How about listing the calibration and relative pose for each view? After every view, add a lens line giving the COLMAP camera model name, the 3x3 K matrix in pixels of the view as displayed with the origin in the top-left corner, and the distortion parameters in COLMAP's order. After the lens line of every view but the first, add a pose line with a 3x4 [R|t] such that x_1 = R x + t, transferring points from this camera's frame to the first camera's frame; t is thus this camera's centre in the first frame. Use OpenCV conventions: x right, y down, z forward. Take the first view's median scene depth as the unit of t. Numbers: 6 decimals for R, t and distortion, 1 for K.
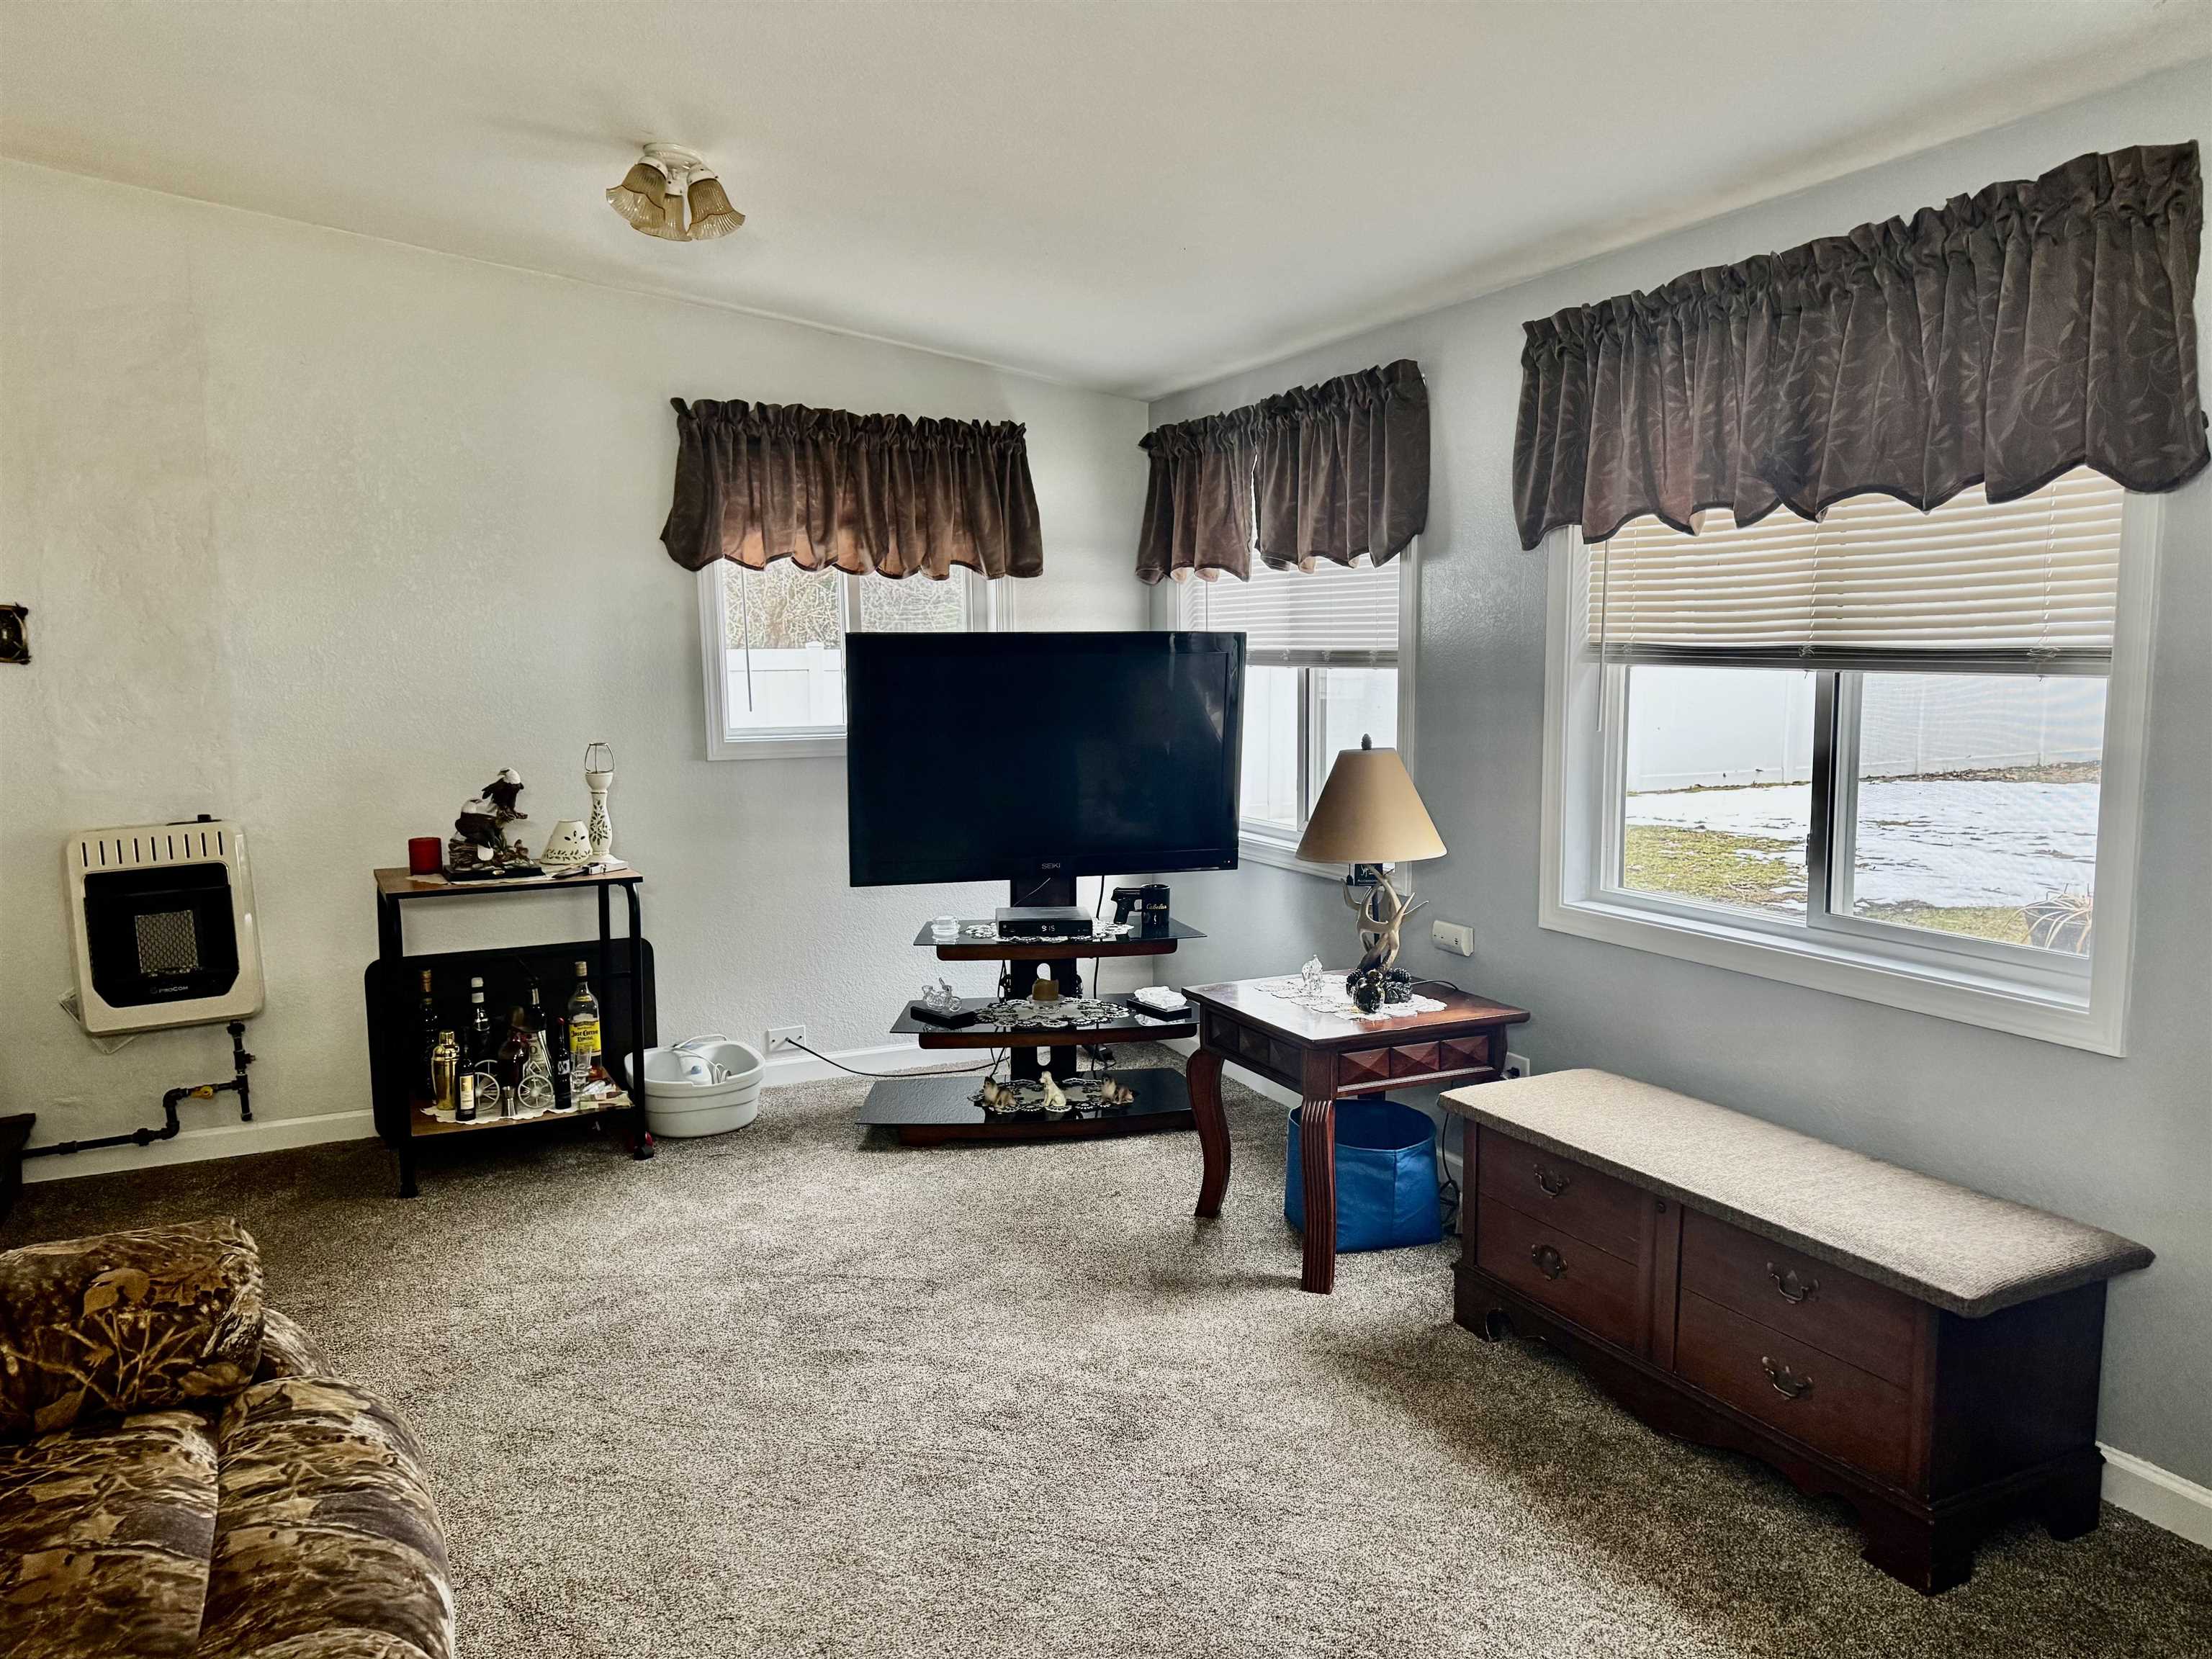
lens RADIAL K [[1564.5, 0, 1088.7], [0, 1564.5, 843.1], [0, 0, 1]] dist [0.095478, -0.110596]
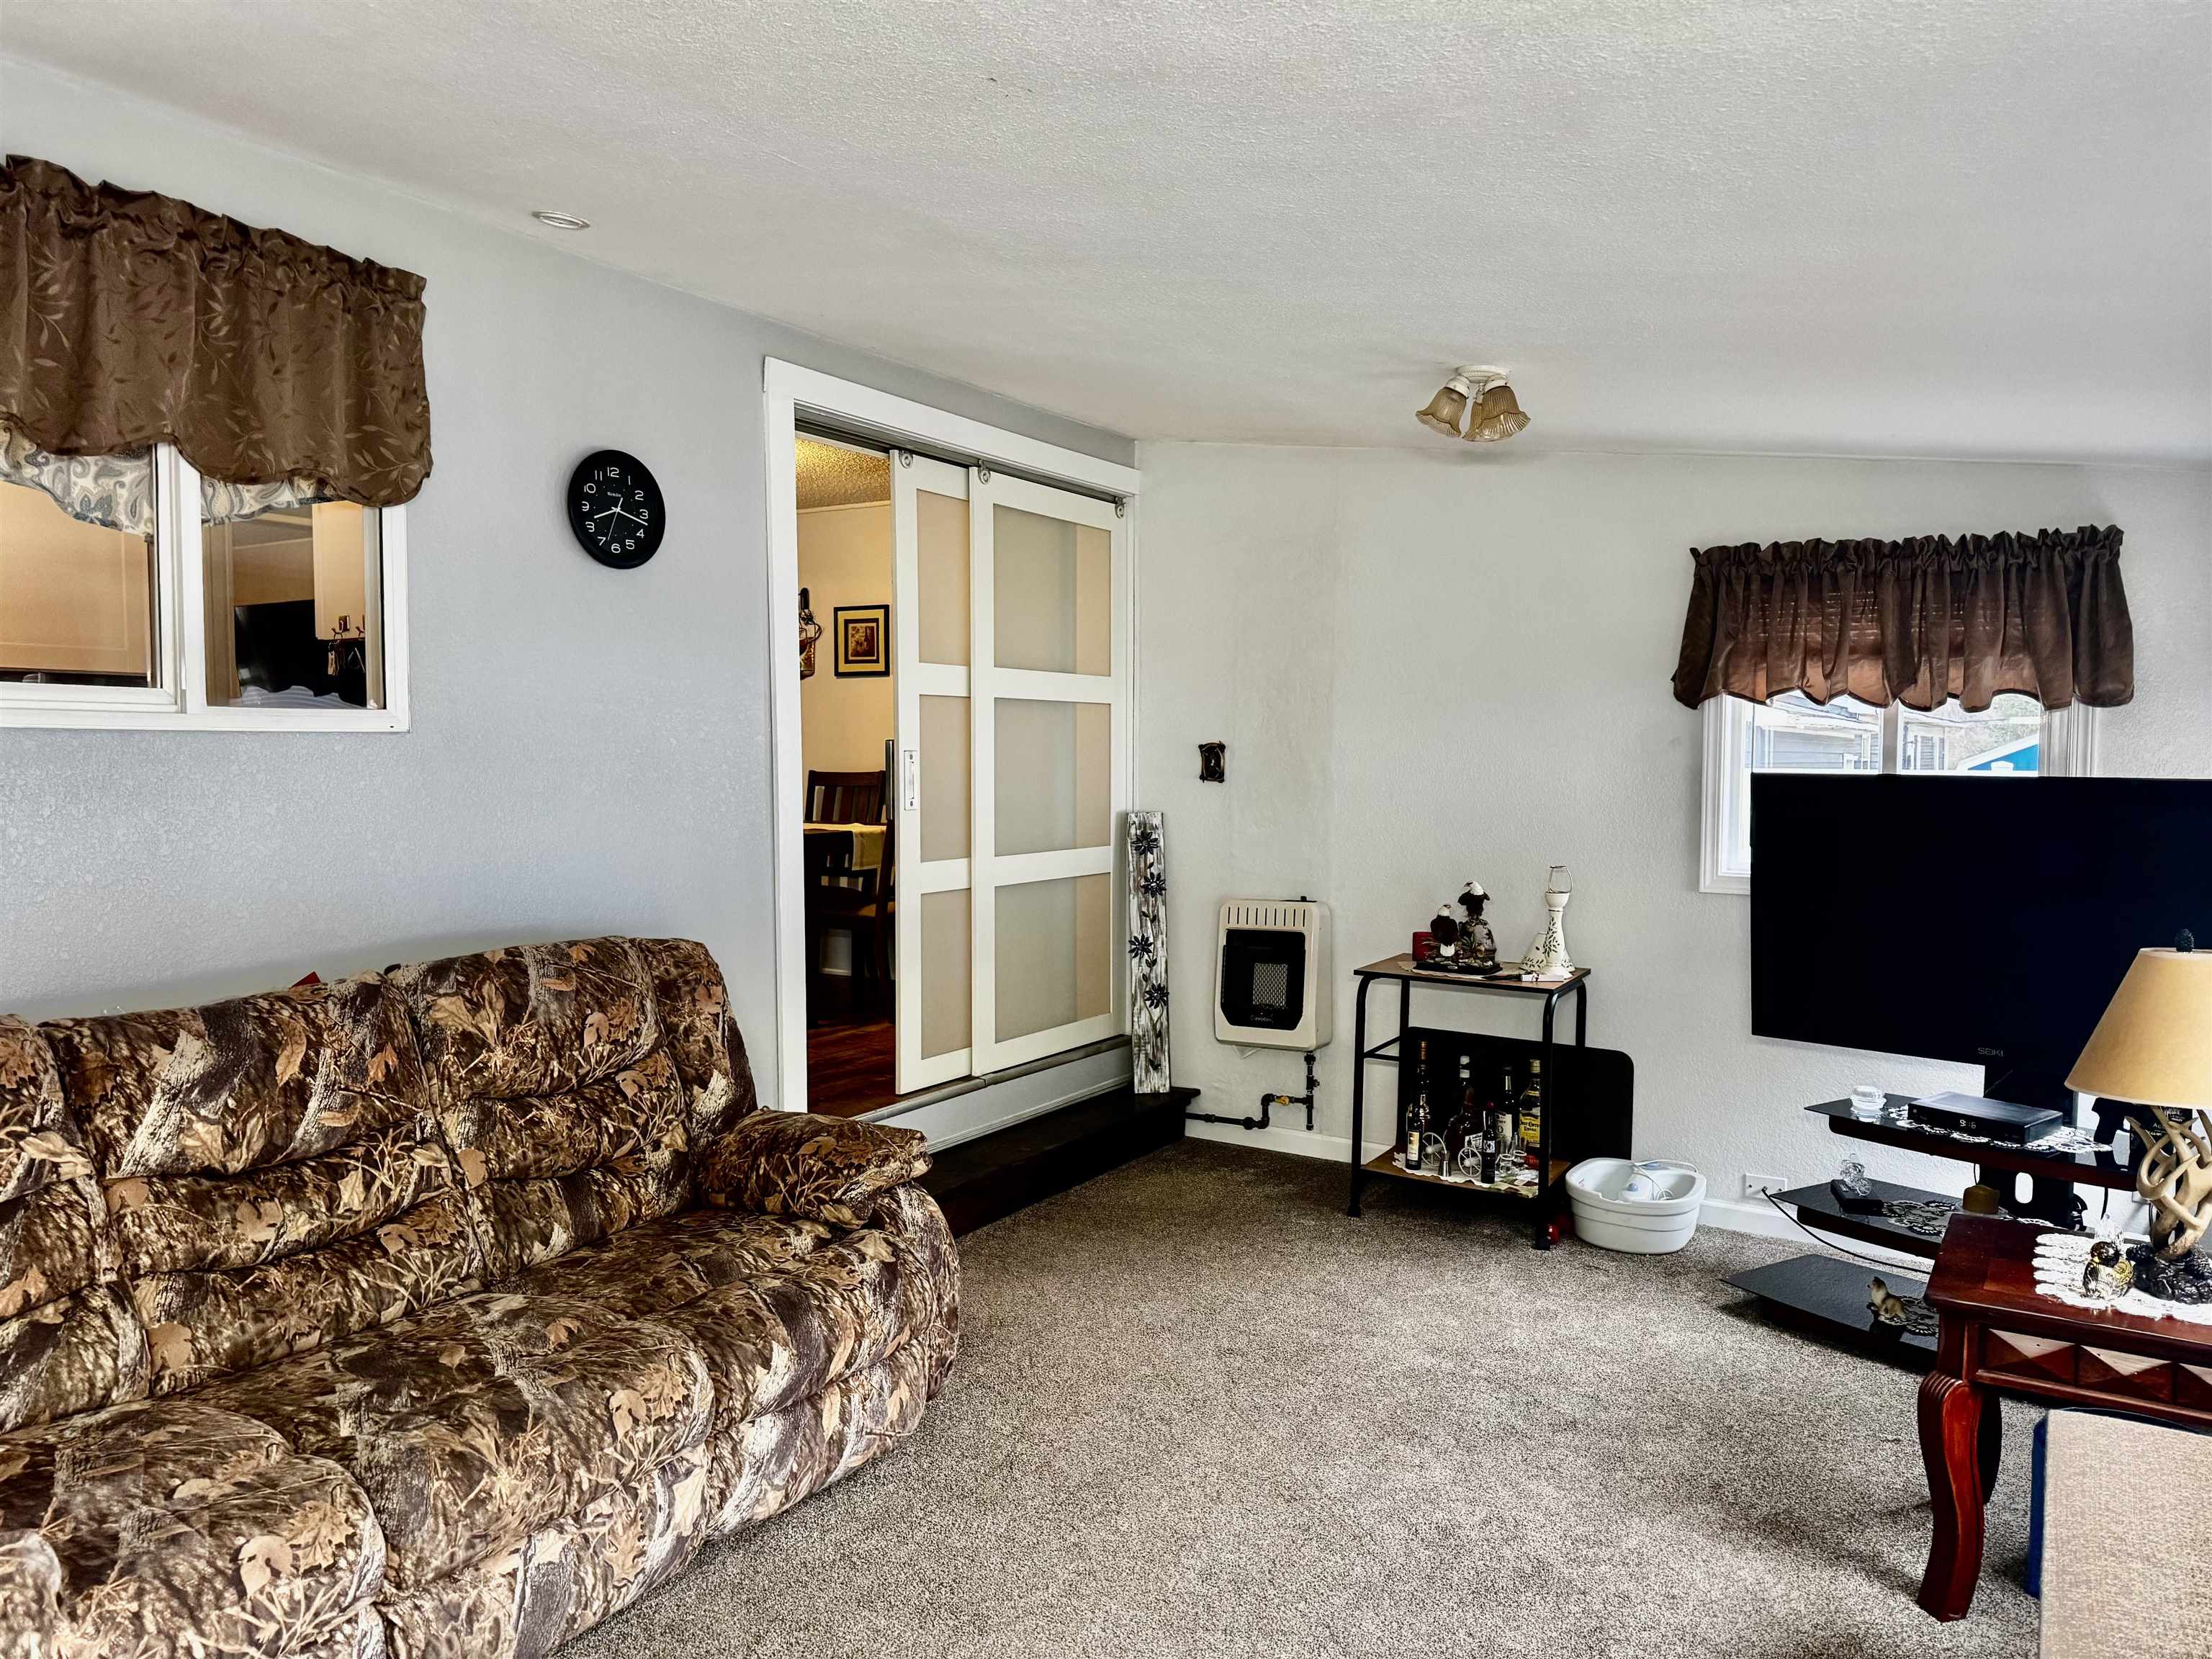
lens RADIAL K [[1544.6, 0, 1106.0], [0, 1544.6, 829.5], [0, 0, 1]] dist [0.041351, -0.002452]
pose [[0.523276, 0.058534, -0.850150, 0.456714], [-0.122376, 0.992459, -0.006992, -0.042880], [0.843330, 0.107697, 0.526494, 0.155322]]
